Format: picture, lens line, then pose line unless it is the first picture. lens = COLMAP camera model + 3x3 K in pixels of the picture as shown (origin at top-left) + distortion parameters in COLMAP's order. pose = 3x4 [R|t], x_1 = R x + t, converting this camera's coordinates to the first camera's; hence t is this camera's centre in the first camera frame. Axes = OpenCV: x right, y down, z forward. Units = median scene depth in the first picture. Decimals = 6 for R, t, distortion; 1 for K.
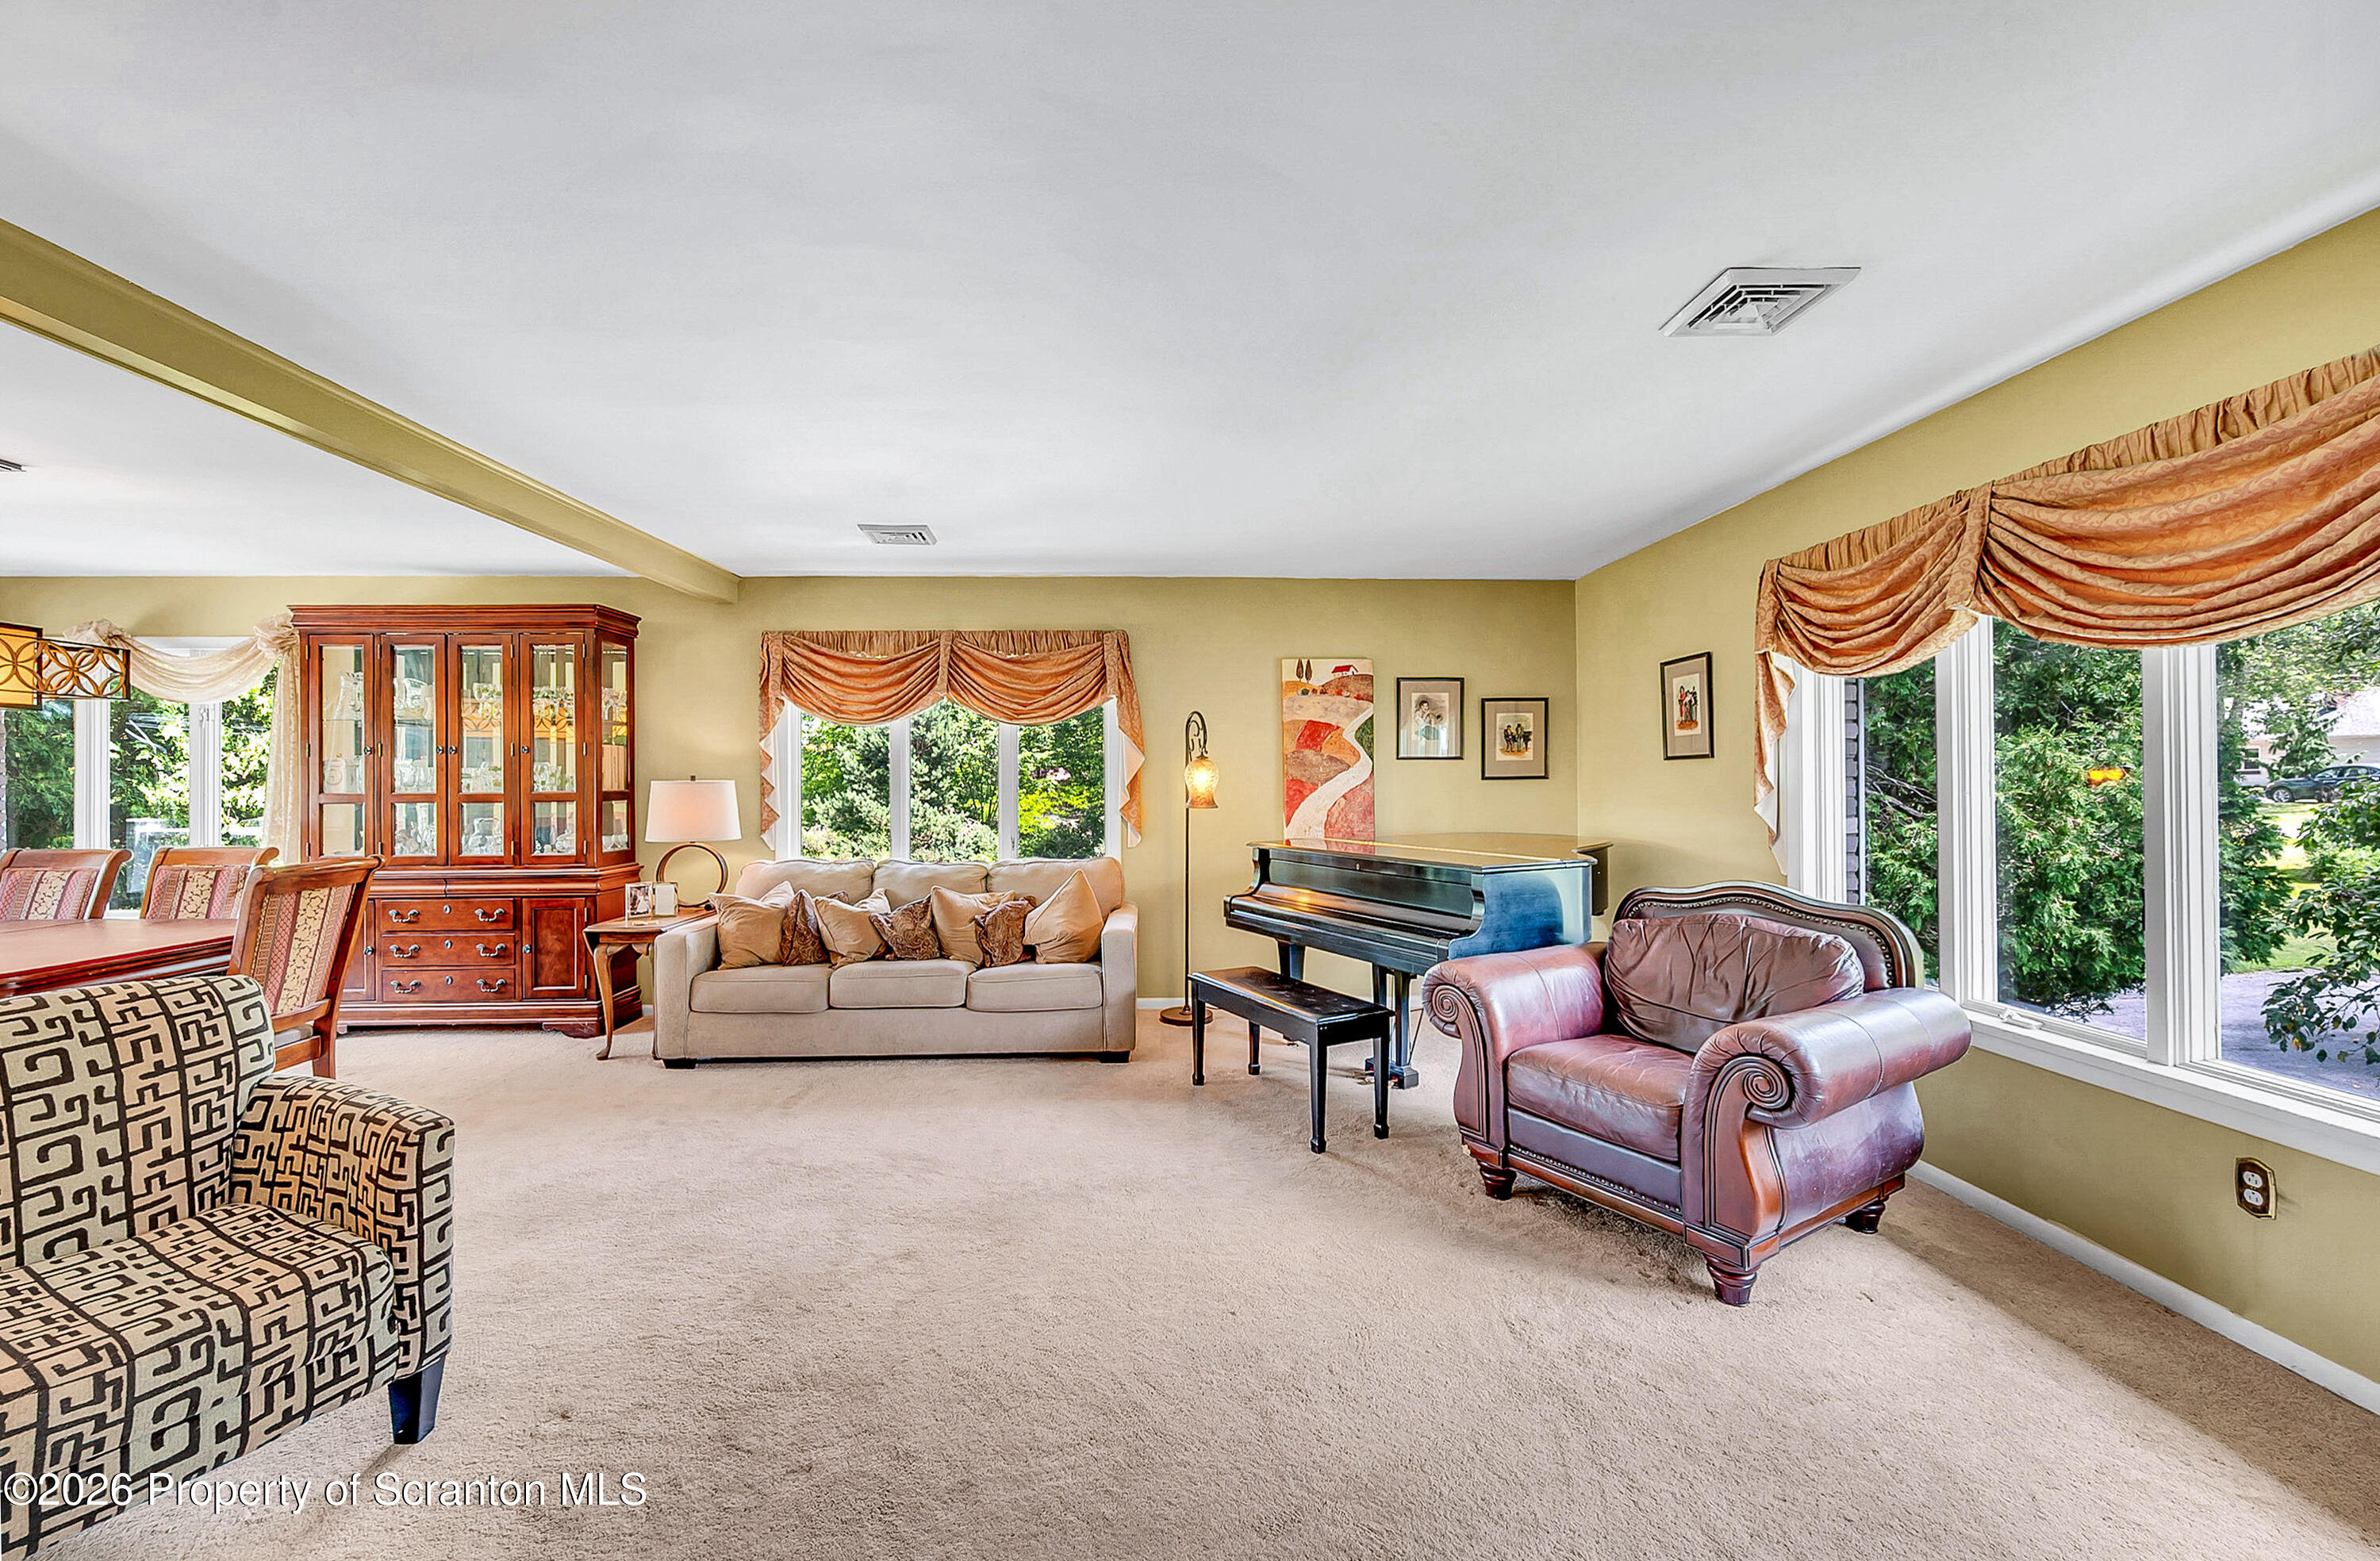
lens RADIAL K [[946.8, 0, 1181.9], [0, 946.8, 765.7], [0, 0, 1]] dist [0.000145, -0.000017]
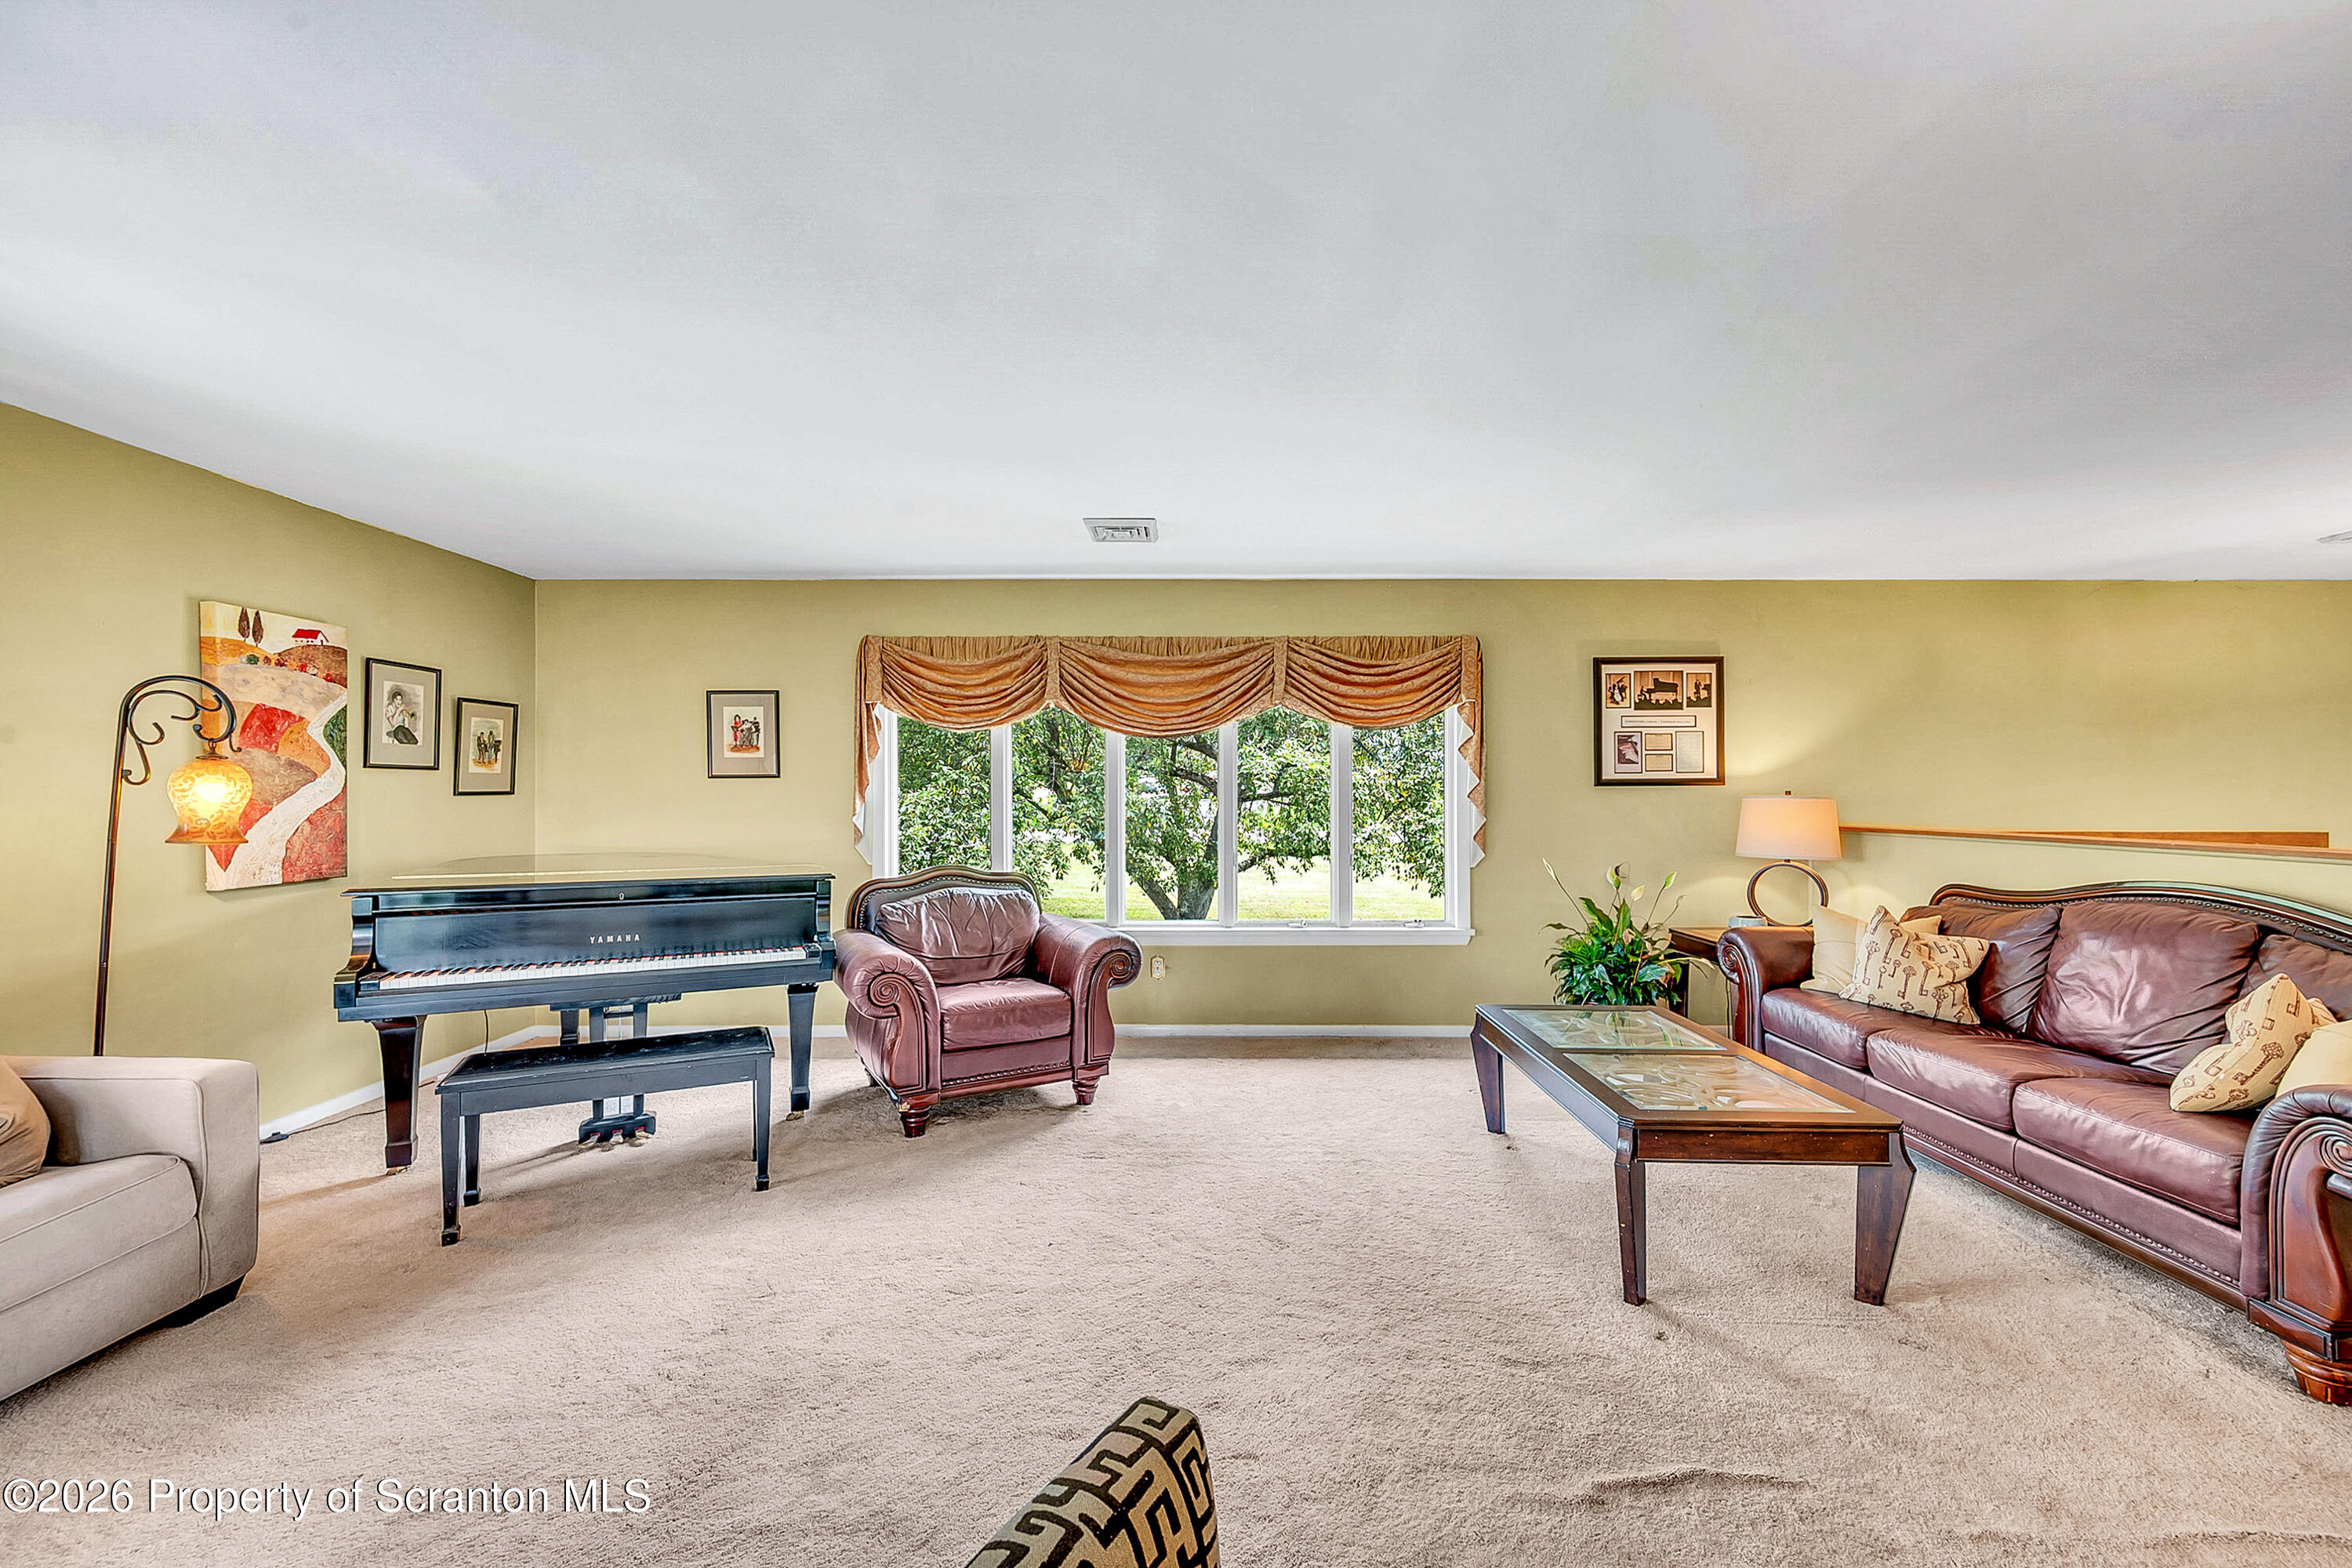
lens RADIAL K [[932.5, 0, 1174.5], [0, 932.5, 795.1], [0, 0, 1]] dist [0.000108, 0.000140]
pose [[0.036760, 0.000293, 0.999324, -0.776539], [-0.016812, 0.999859, 0.000326, 0.005959], [-0.999183, -0.016812, 0.036760, 0.560771]]
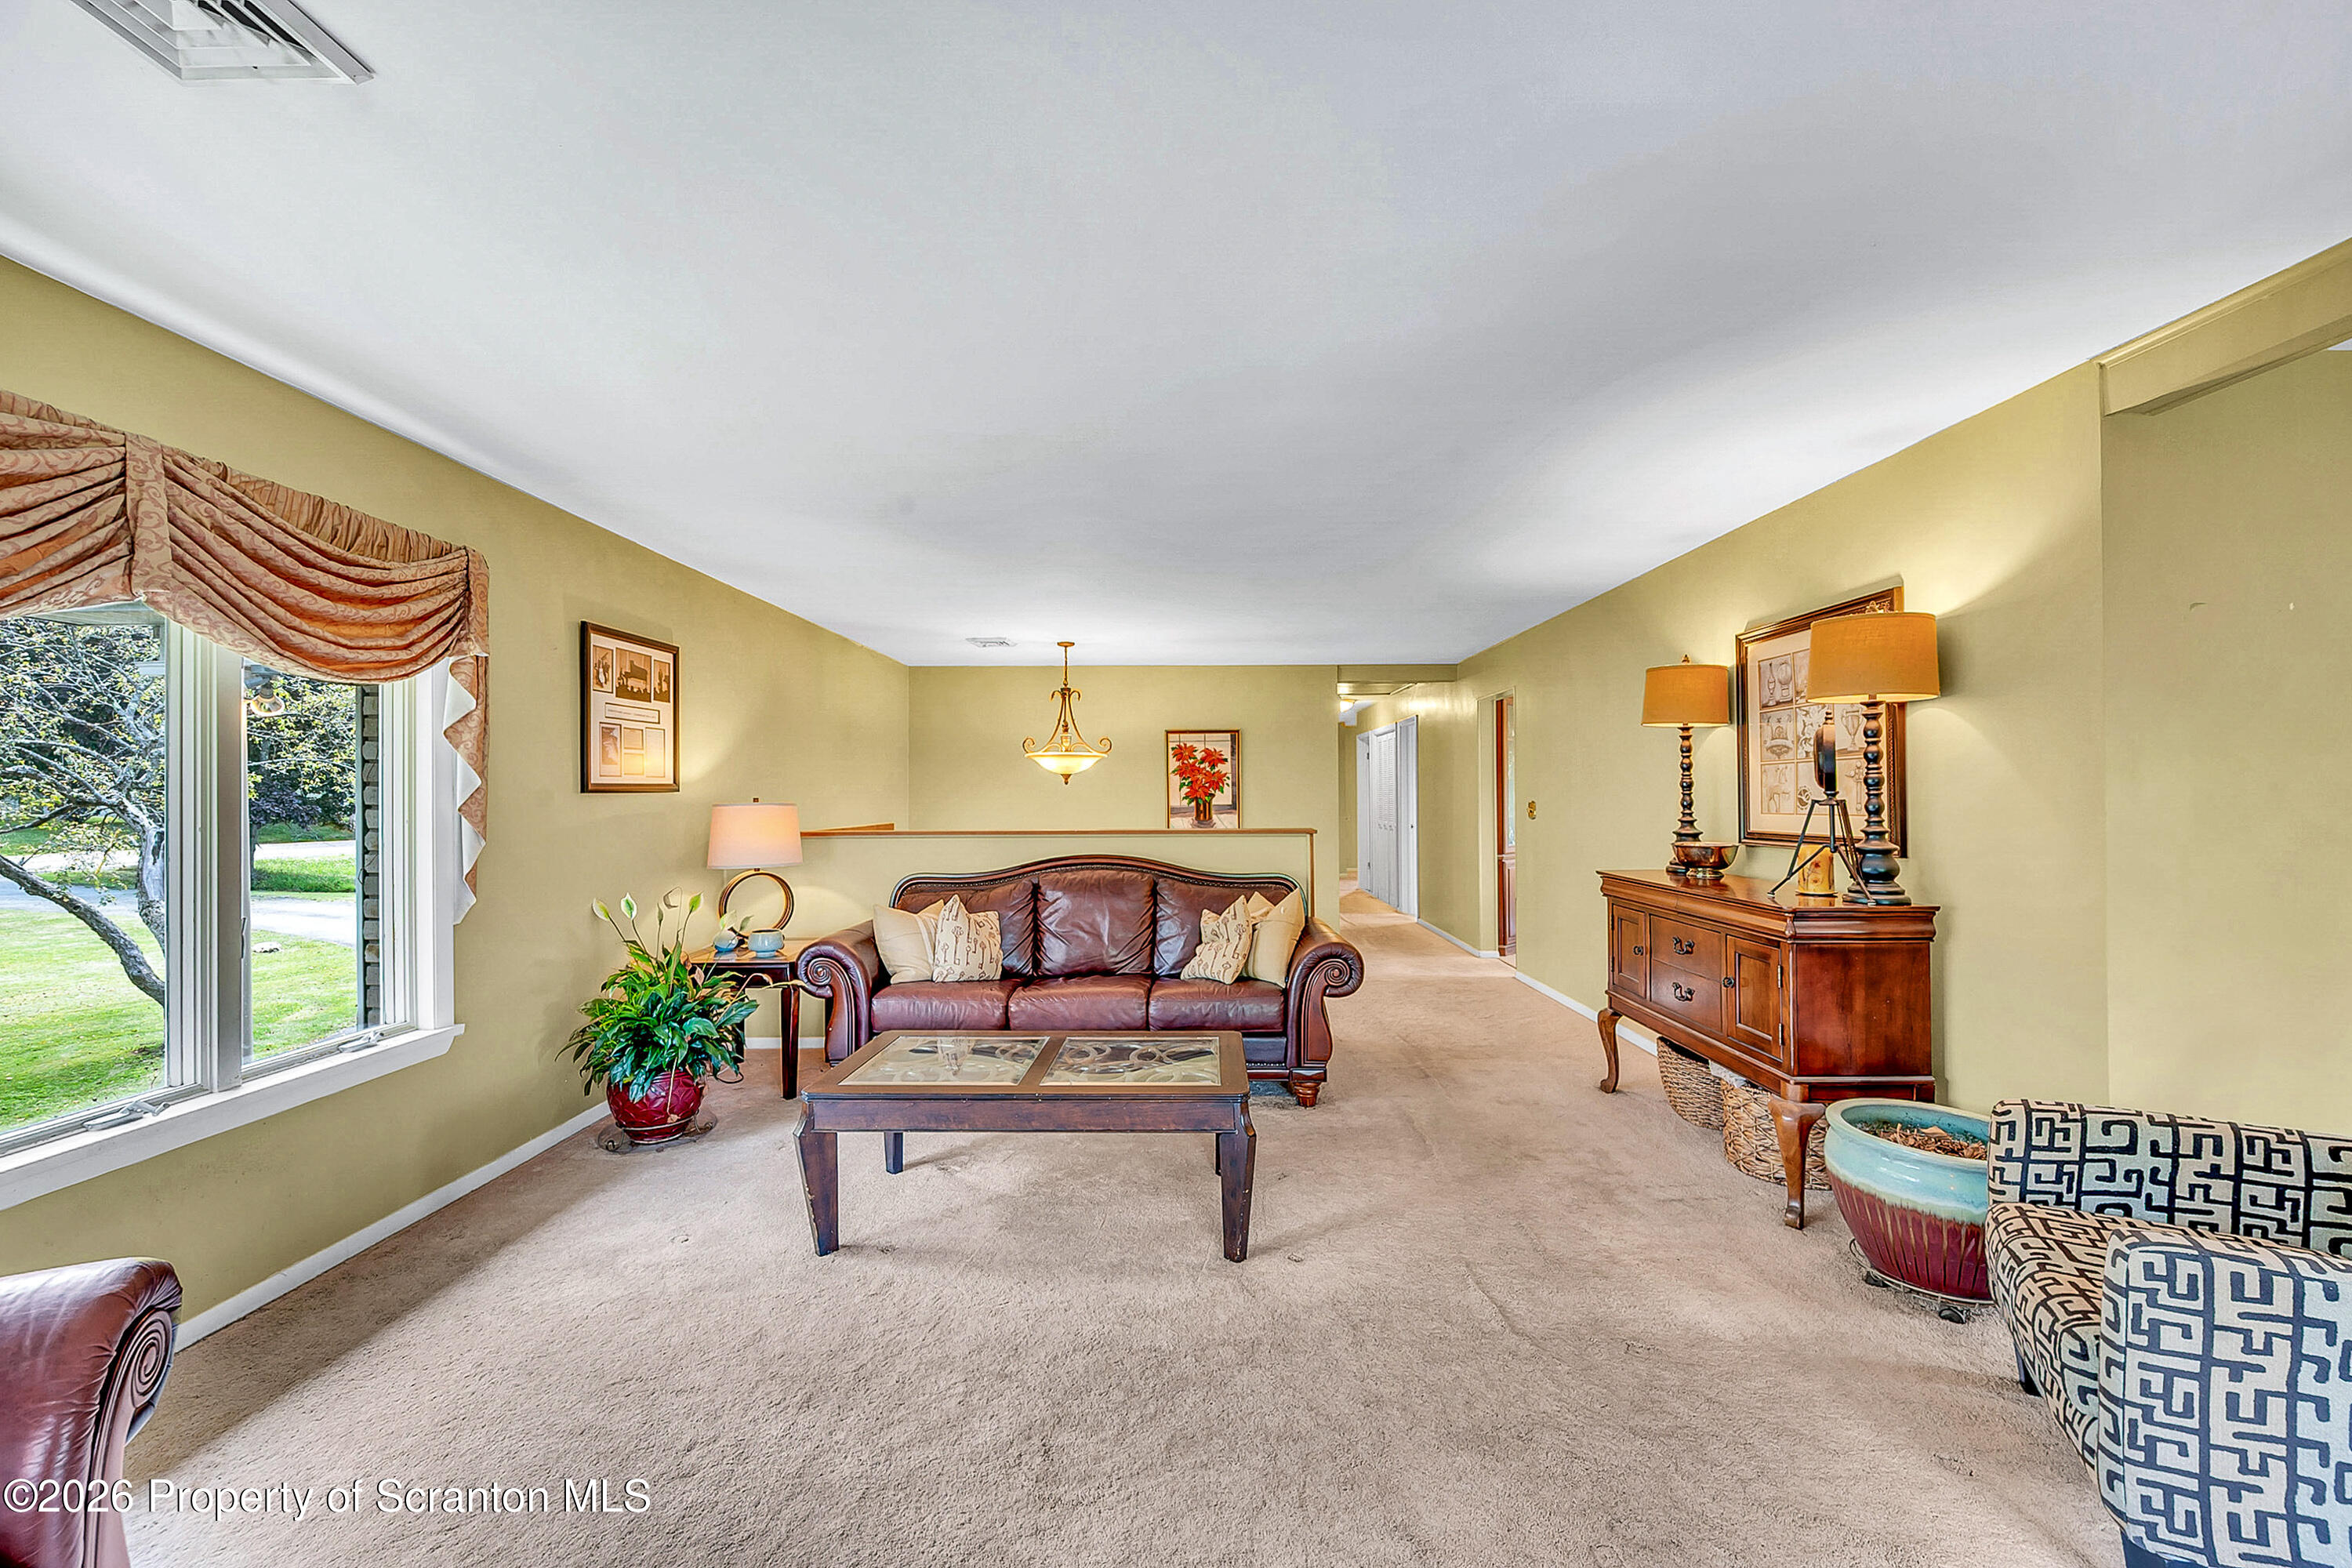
lens RADIAL K [[932.5, 0, 1174.5], [0, 932.5, 795.1], [0, 0, 1]] dist [0.000108, 0.000140]
pose [[-0.999093, 0.002675, 0.042487, -0.015147], [0.001954, 0.999853, -0.017015, 0.005956], [-0.042526, -0.016916, -0.998952, 1.048283]]
